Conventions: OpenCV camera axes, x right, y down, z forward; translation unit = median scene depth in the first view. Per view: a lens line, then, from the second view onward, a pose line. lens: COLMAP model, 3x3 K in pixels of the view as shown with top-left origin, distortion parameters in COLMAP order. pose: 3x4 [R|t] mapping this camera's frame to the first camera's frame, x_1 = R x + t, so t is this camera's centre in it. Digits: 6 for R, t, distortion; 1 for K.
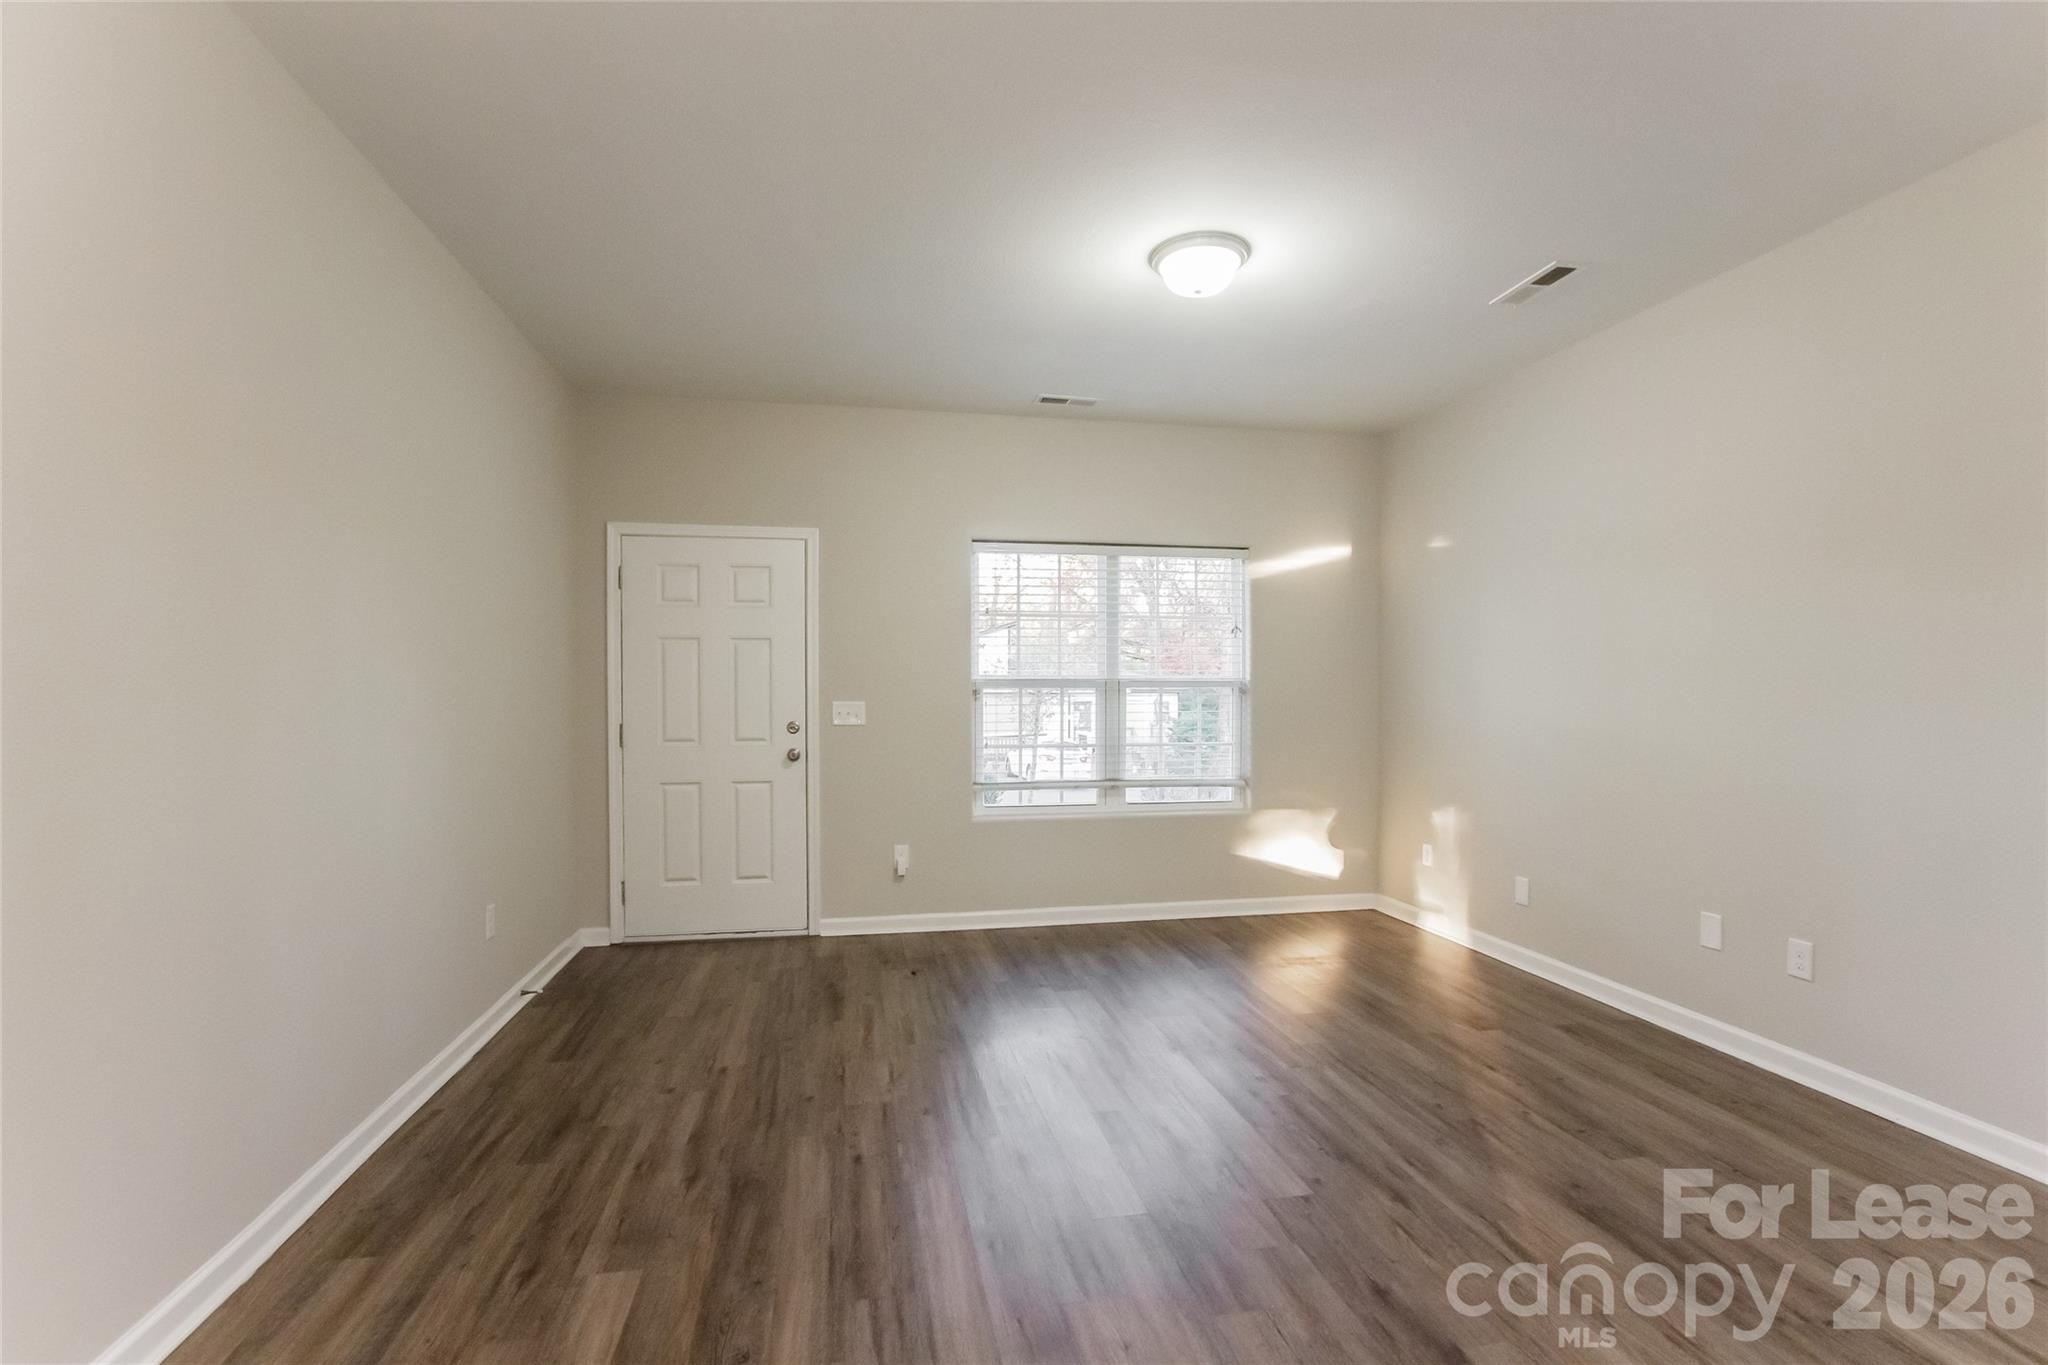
lens RADIAL K [[898.6, 0, 1018.6], [0, 898.6, 694.6], [0, 0, 1]] dist [-0.000042, 0.000017]
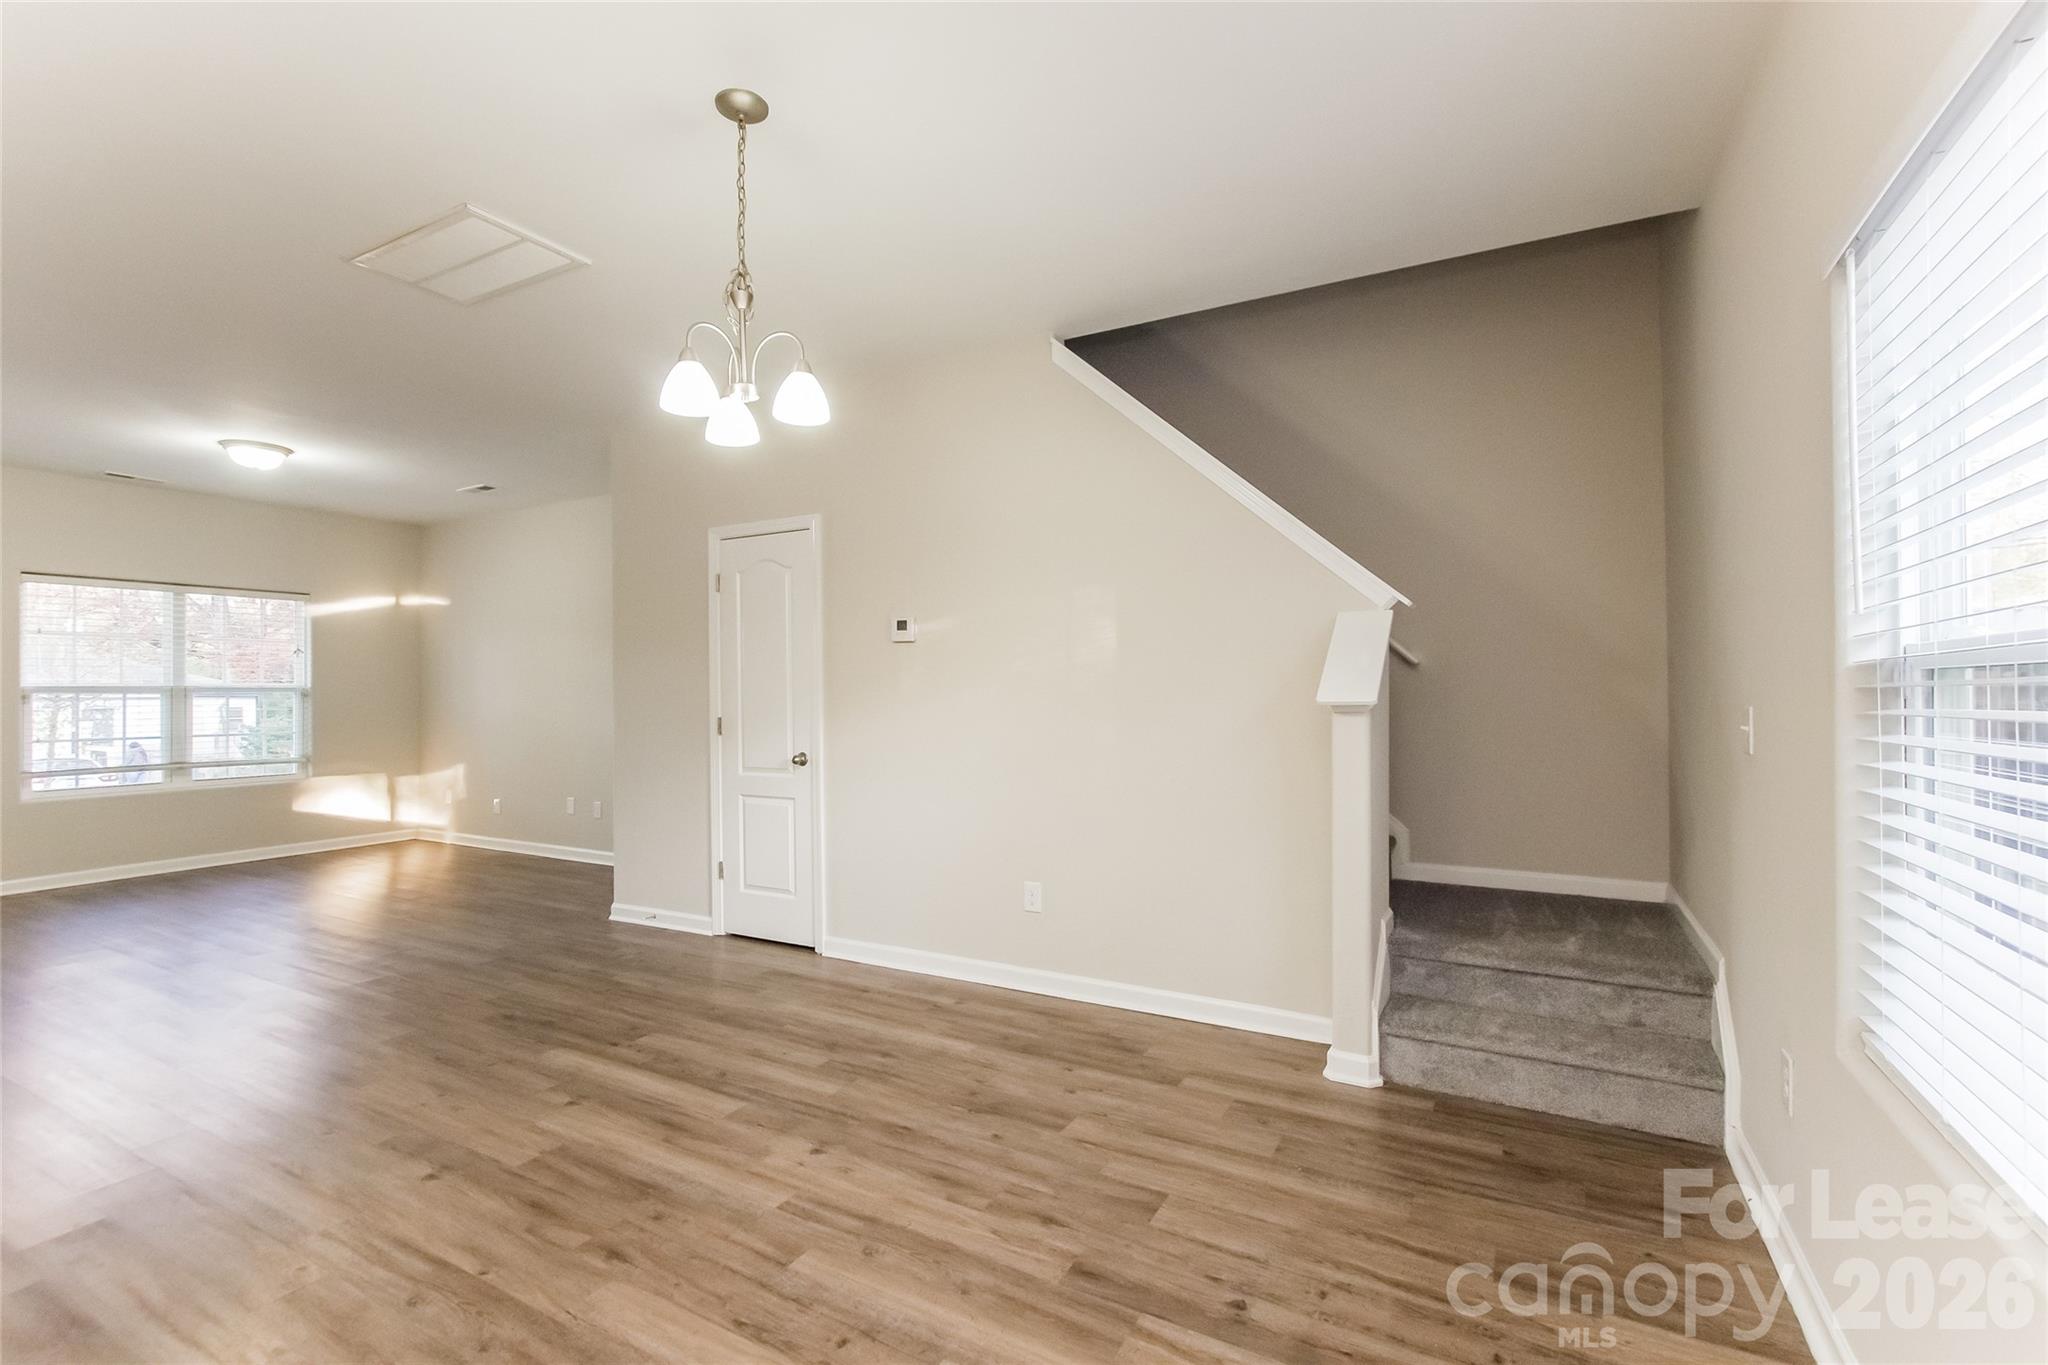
lens RADIAL K [[893.5, 0, 1033.0], [0, 893.5, 686.1], [0, 0, 1]] dist [-0.001338, -0.000090]
pose [[0.630066, 0.000288, 0.776542, -0.121842], [0.008419, 0.999939, -0.007202, 0.002038], [-0.776496, 0.011076, 0.630025, -0.789434]]
